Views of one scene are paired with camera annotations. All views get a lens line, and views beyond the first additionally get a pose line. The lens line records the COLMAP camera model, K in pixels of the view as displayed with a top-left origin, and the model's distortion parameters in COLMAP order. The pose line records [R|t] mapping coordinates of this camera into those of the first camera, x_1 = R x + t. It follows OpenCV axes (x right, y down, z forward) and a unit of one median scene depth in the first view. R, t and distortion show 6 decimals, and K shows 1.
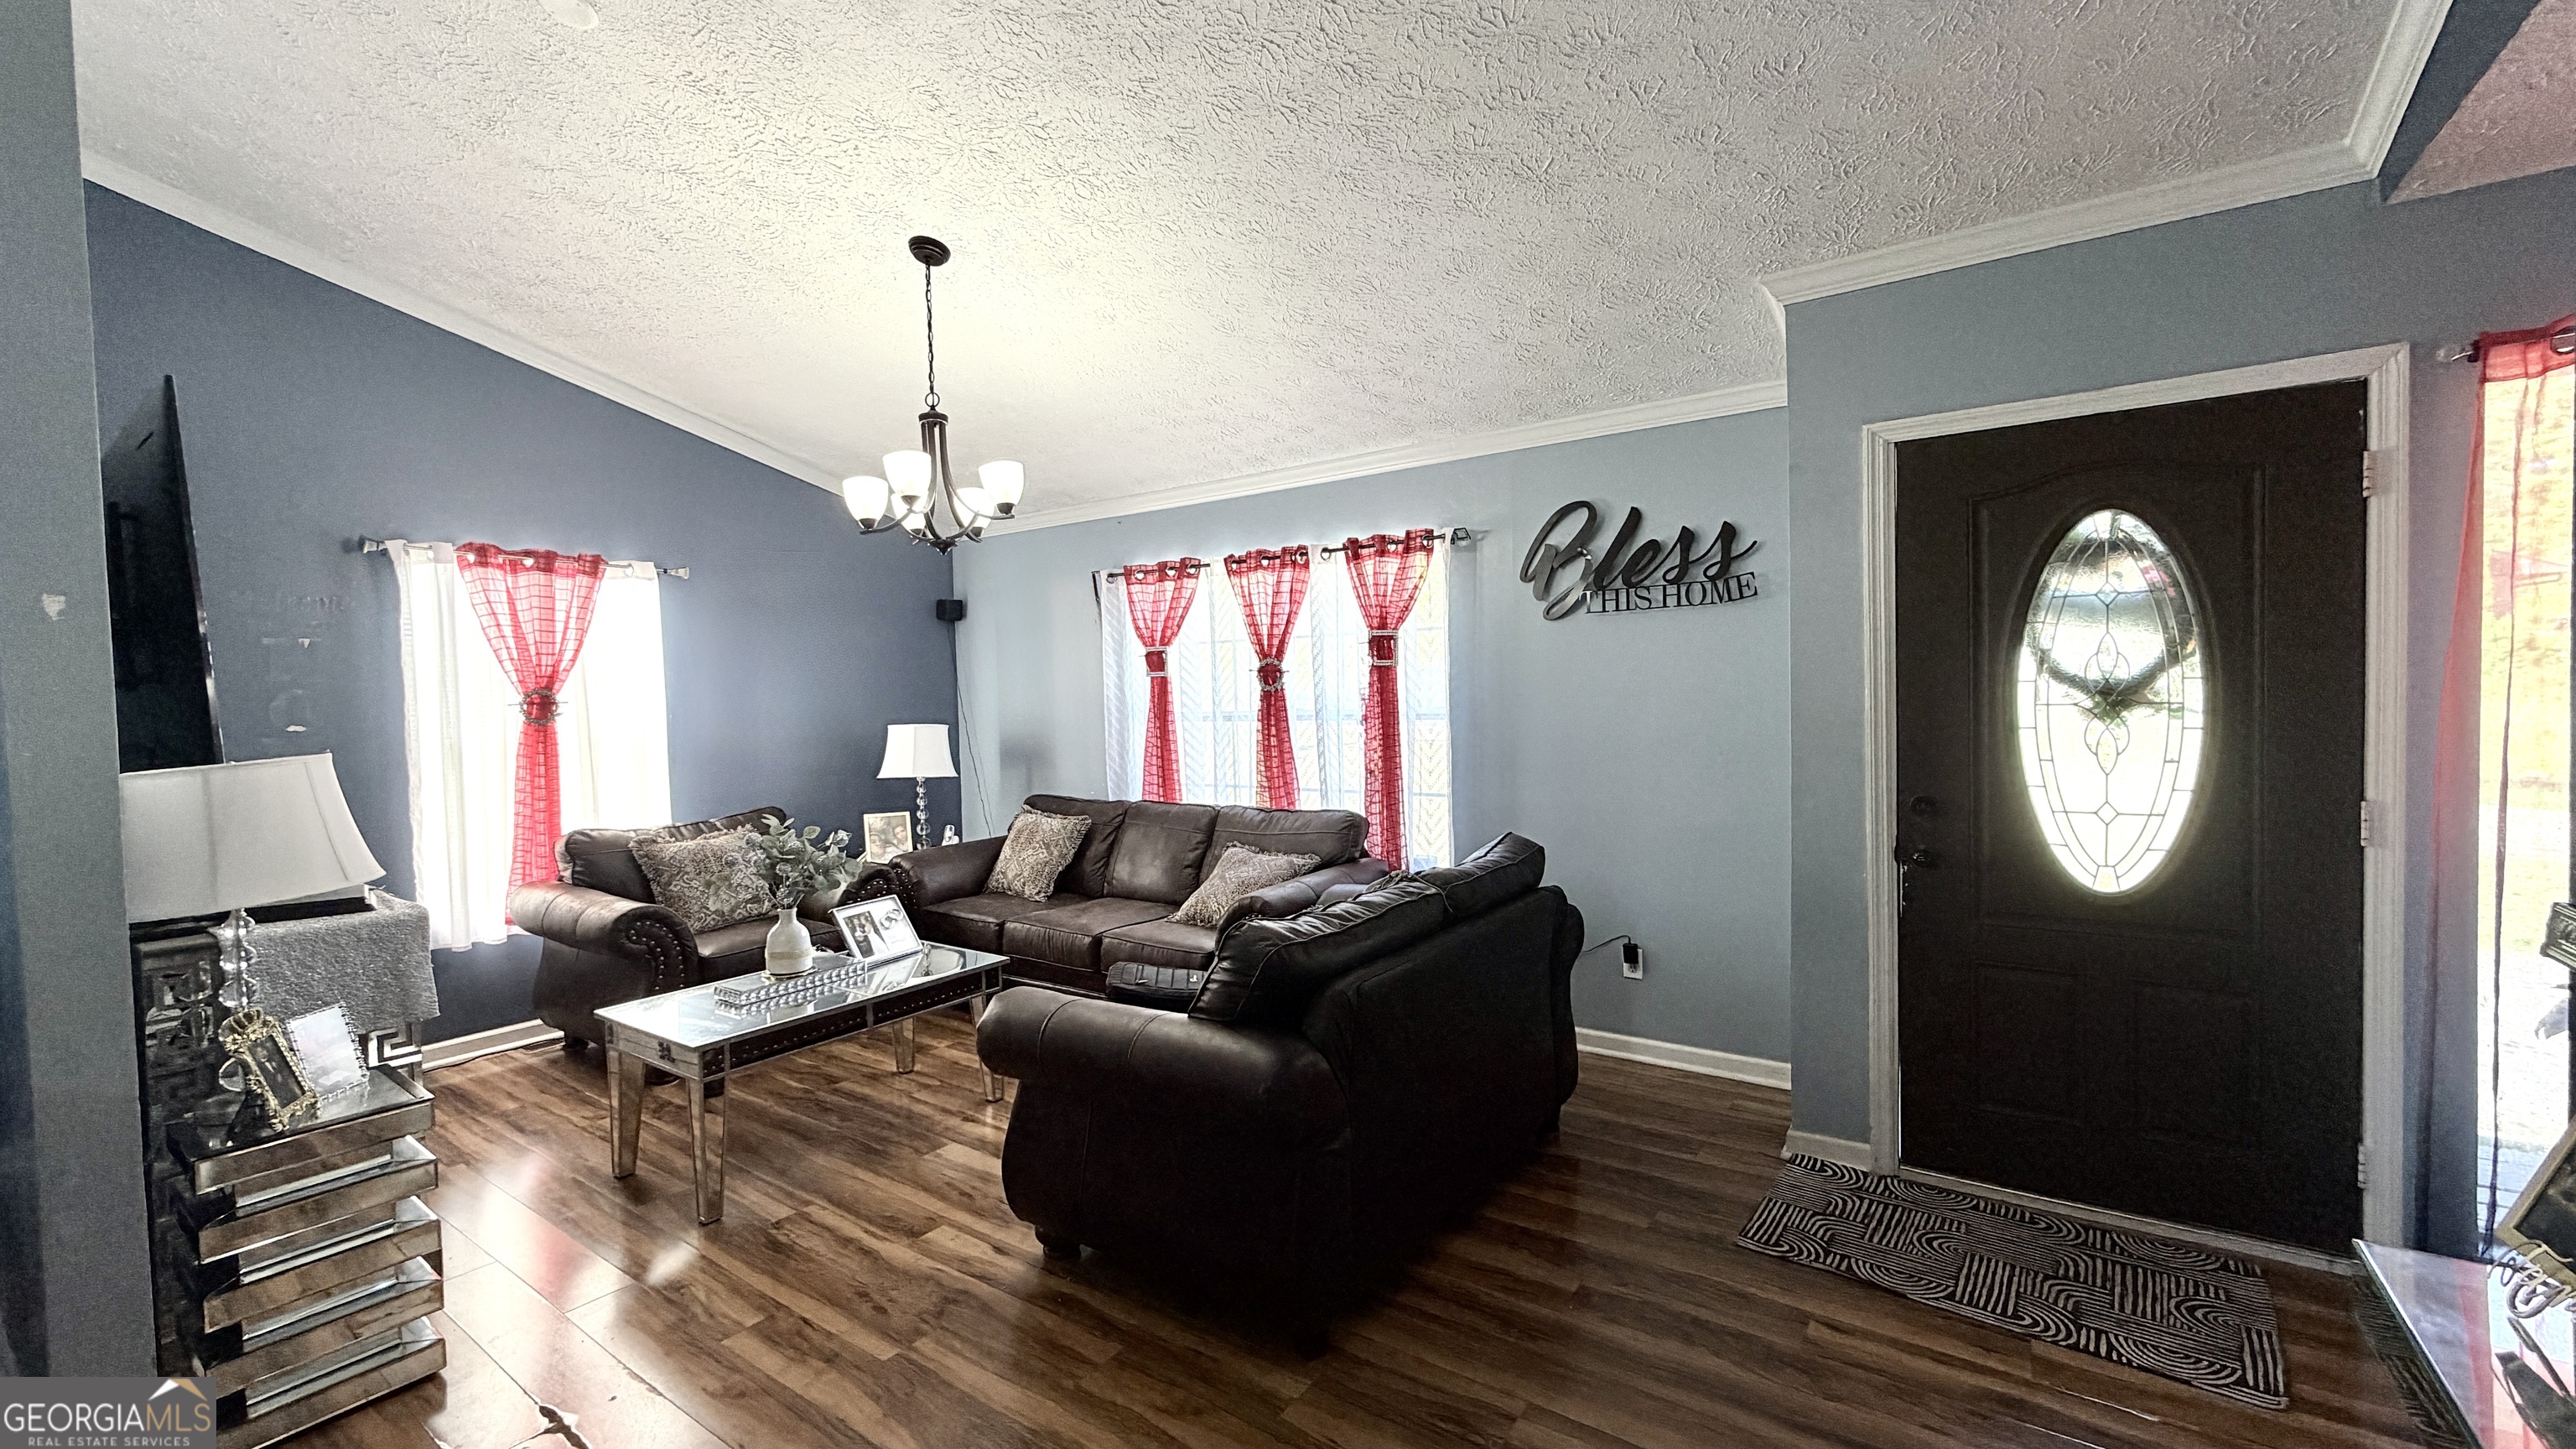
lens RADIAL K [[1024.2, 0, 1285.2], [0, 1024.2, 727.3], [0, 0, 1]] dist [0.002340, -0.000061]
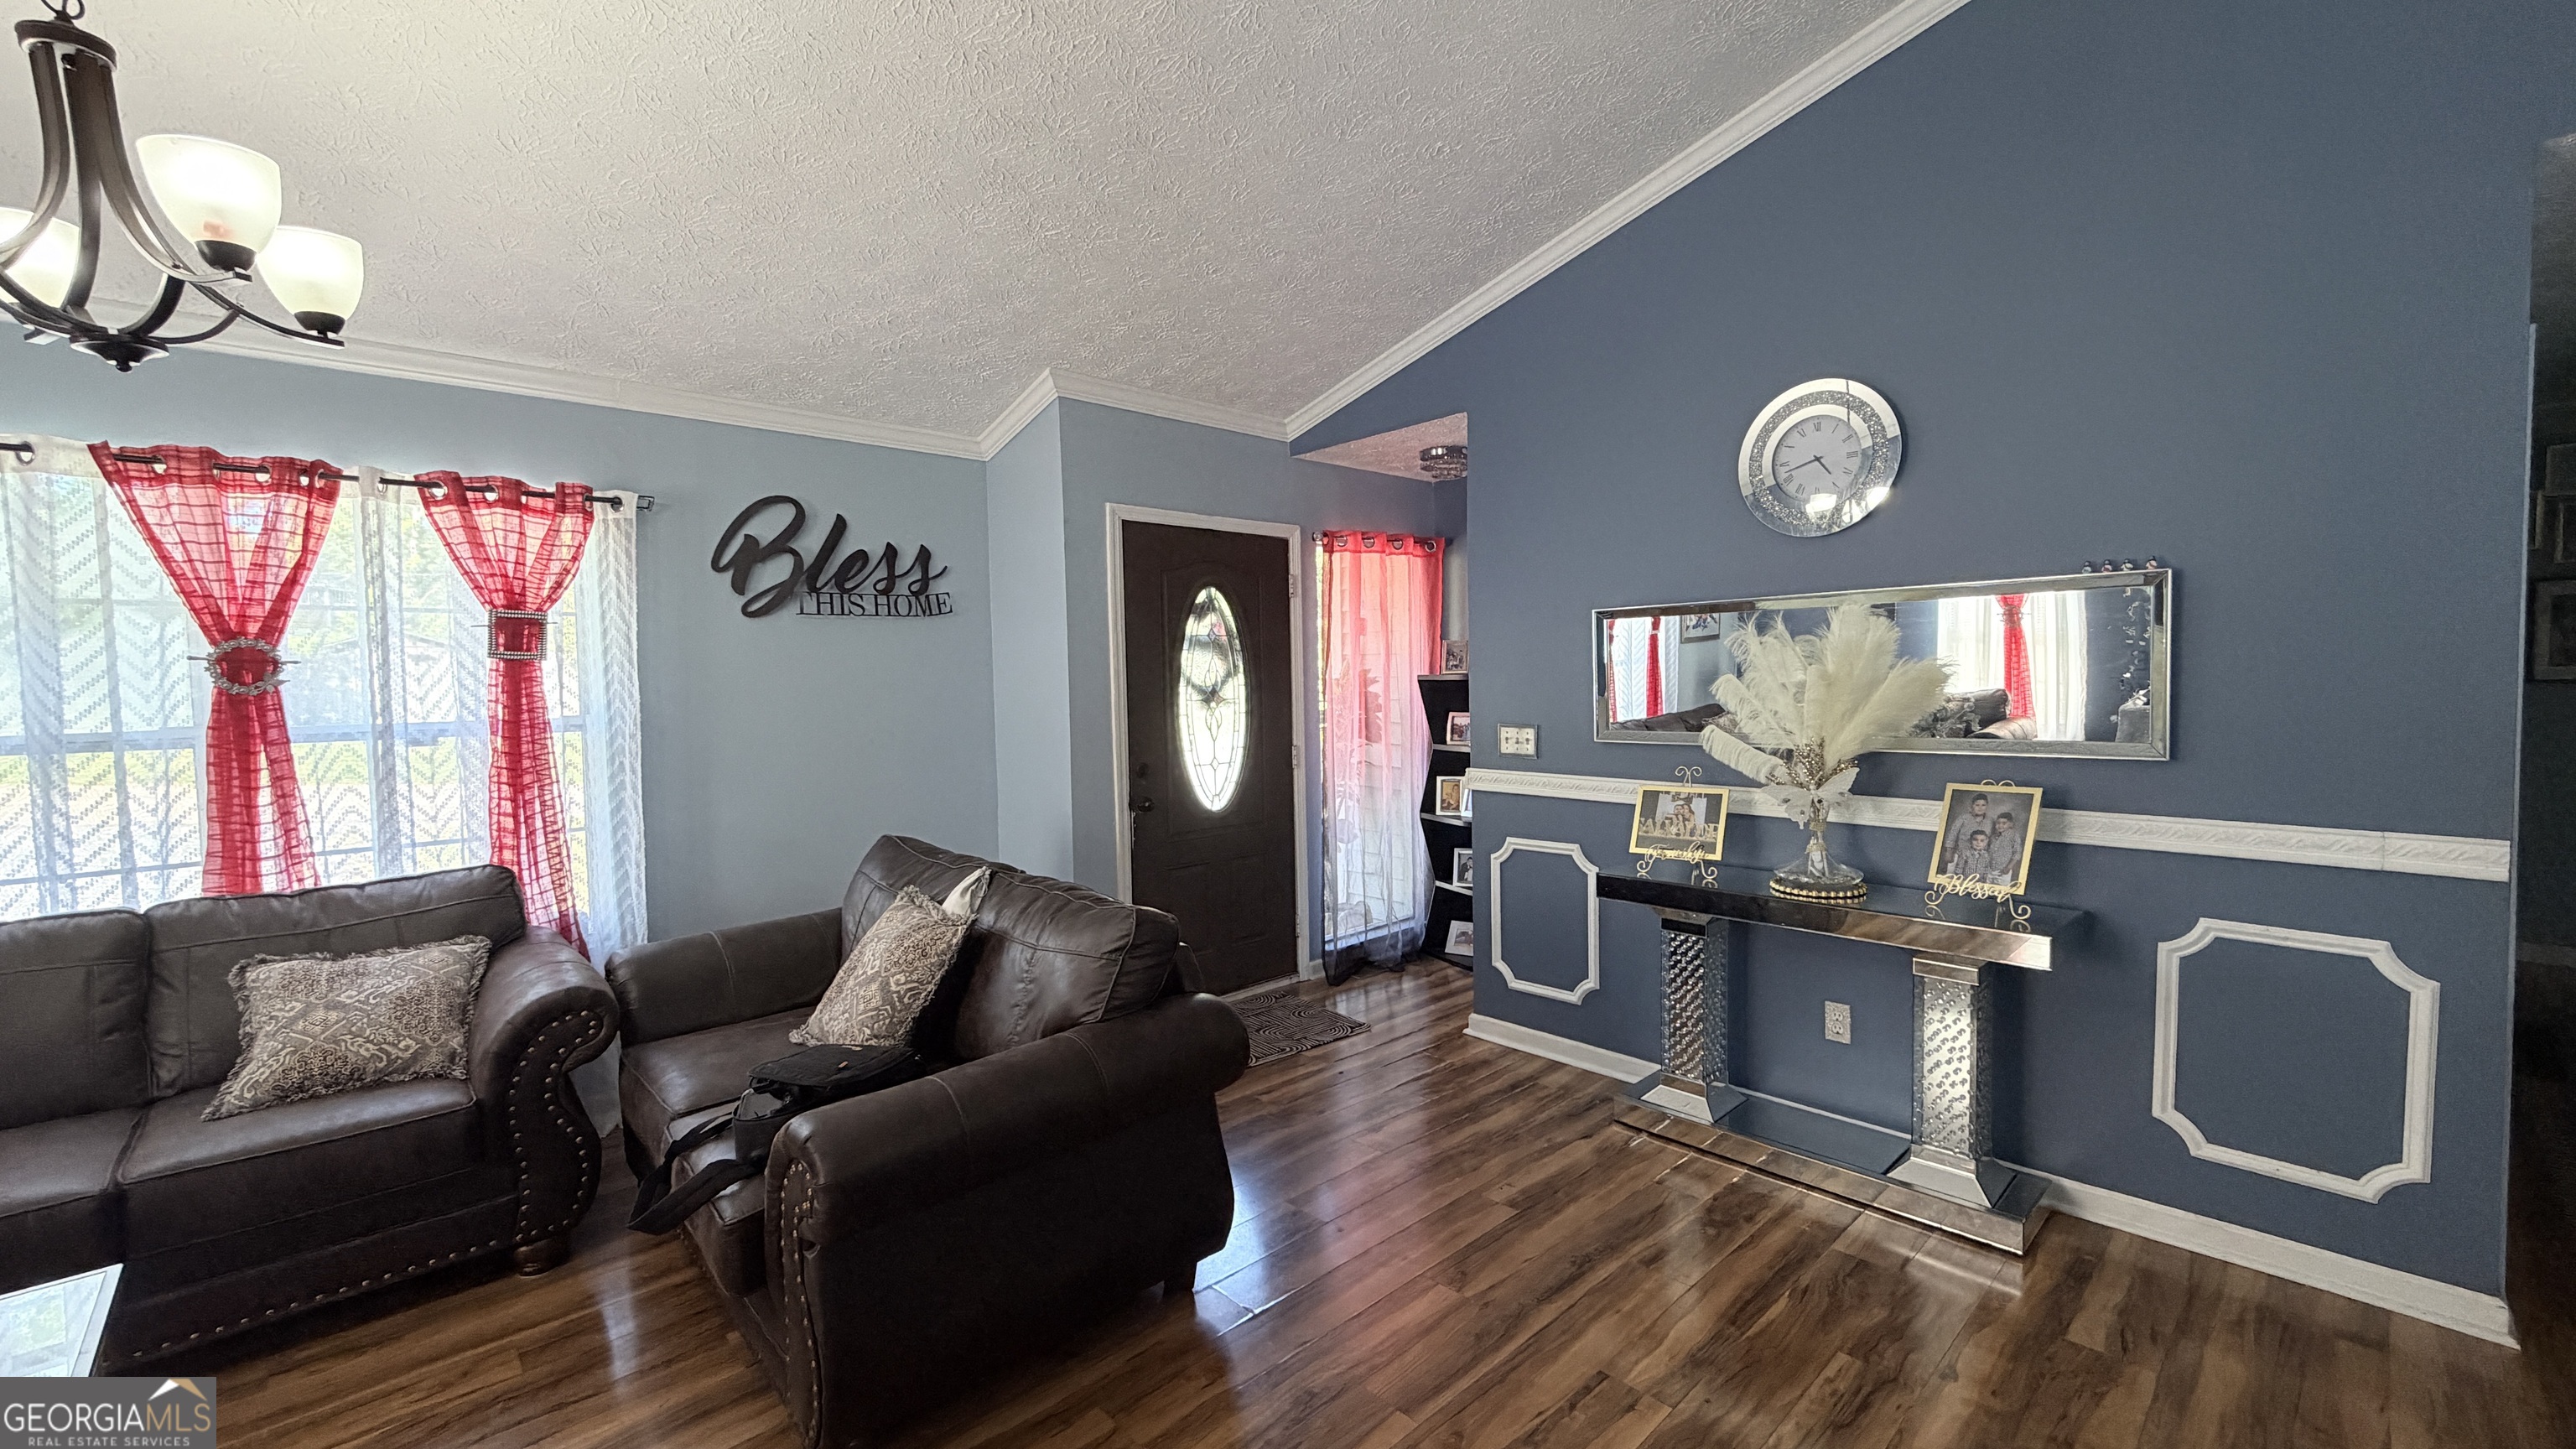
lens RADIAL K [[1024.2, 0, 1283.7], [0, 1024.2, 729.6], [0, 0, 1]] dist [0.002340, -0.000061]
pose [[0.213899, -0.024016, 0.976561, -0.547453], [0.047035, 0.998791, 0.014260, 0.005251], [-0.975723, 0.042882, 0.214770, 0.344054]]
